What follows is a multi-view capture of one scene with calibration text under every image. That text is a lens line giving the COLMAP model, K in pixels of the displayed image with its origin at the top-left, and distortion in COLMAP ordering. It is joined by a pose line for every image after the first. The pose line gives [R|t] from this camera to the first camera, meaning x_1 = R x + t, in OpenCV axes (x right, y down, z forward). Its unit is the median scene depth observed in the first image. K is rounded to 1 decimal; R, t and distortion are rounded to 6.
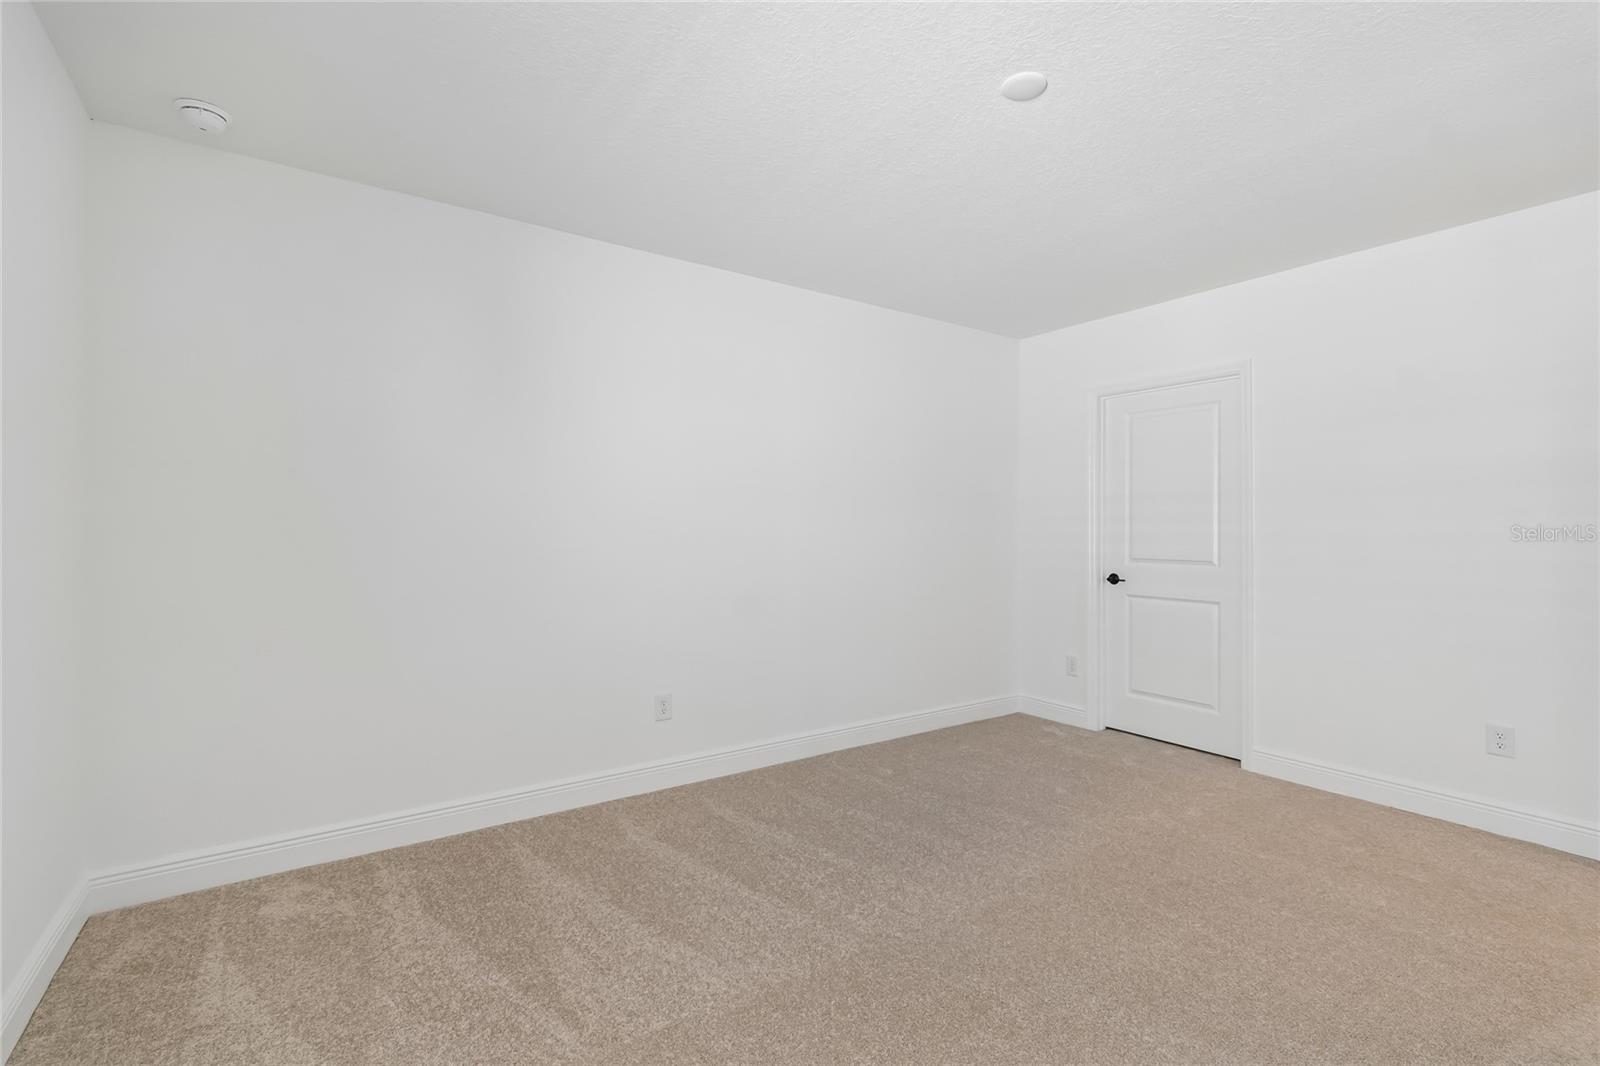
lens RADIAL K [[712.9, 0, 800.0], [0, 712.9, 533.0], [0, 0, 1]] dist [0.001915, -0.000025]
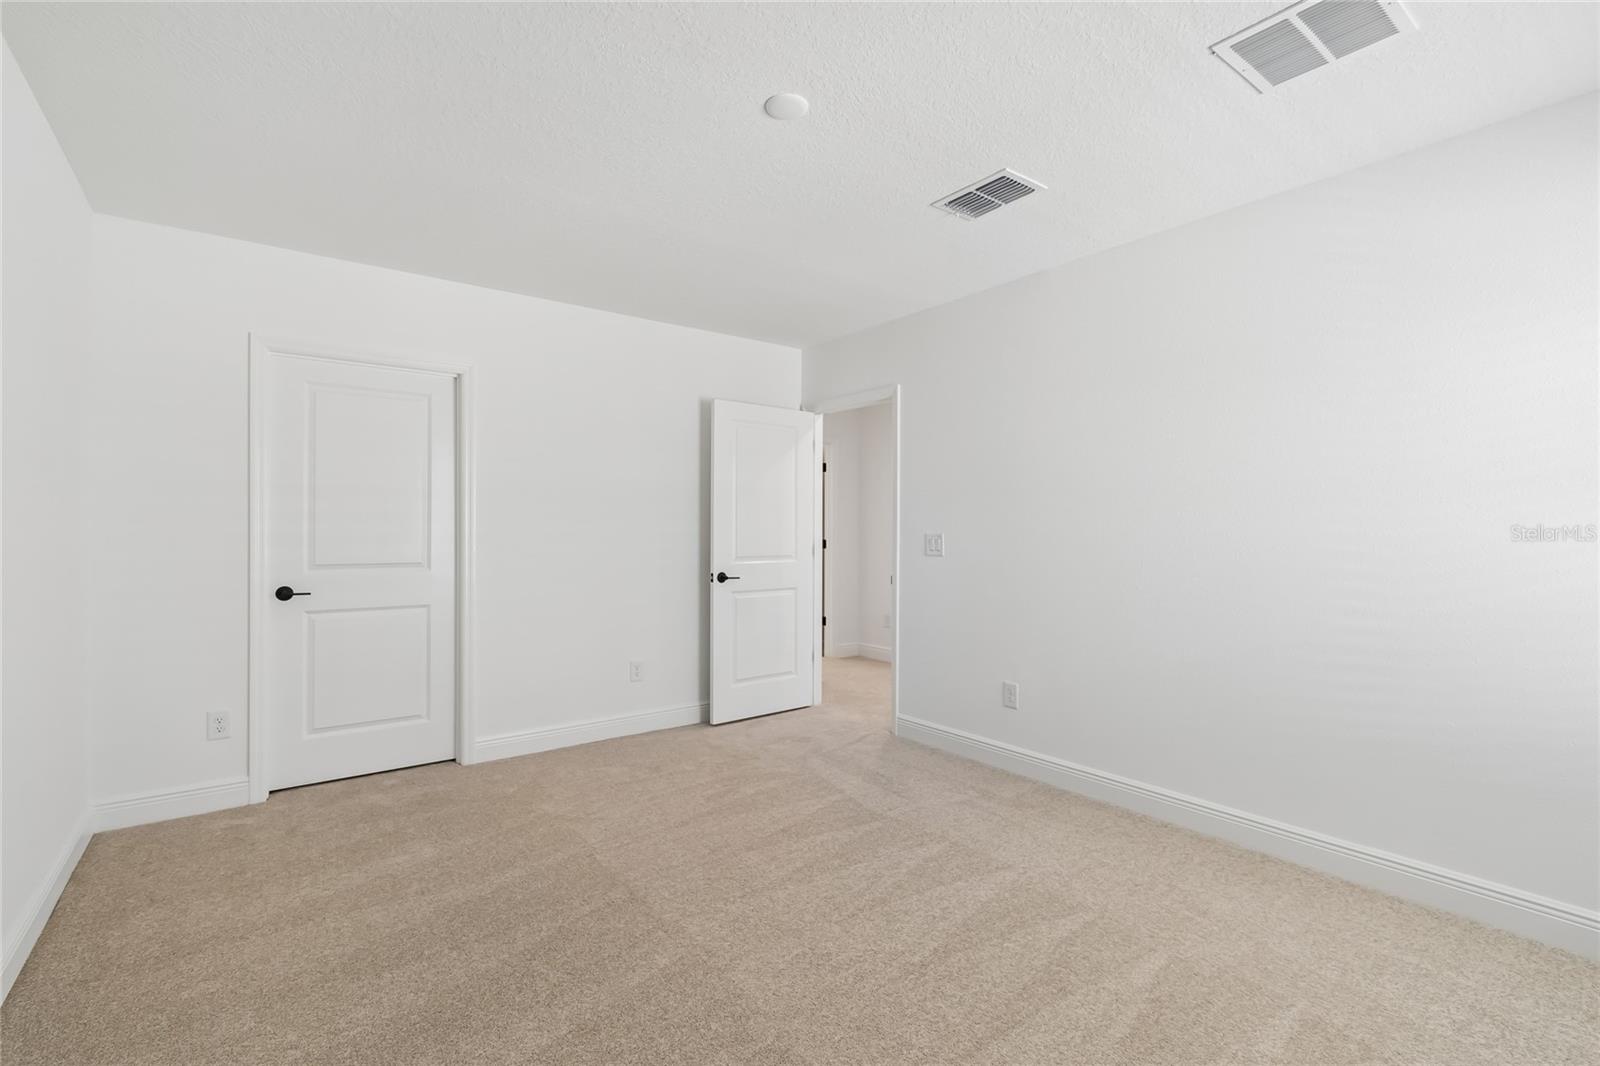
lens RADIAL K [[712.9, 0, 800.0], [0, 712.9, 533.0], [0, 0, 1]] dist [0.001915, -0.000025]
pose [[-0.037650, -0.009237, 0.999248, -0.351751], [-0.001470, 0.999957, 0.009188, -0.008567], [-0.999290, -0.001123, -0.037662, 0.484803]]
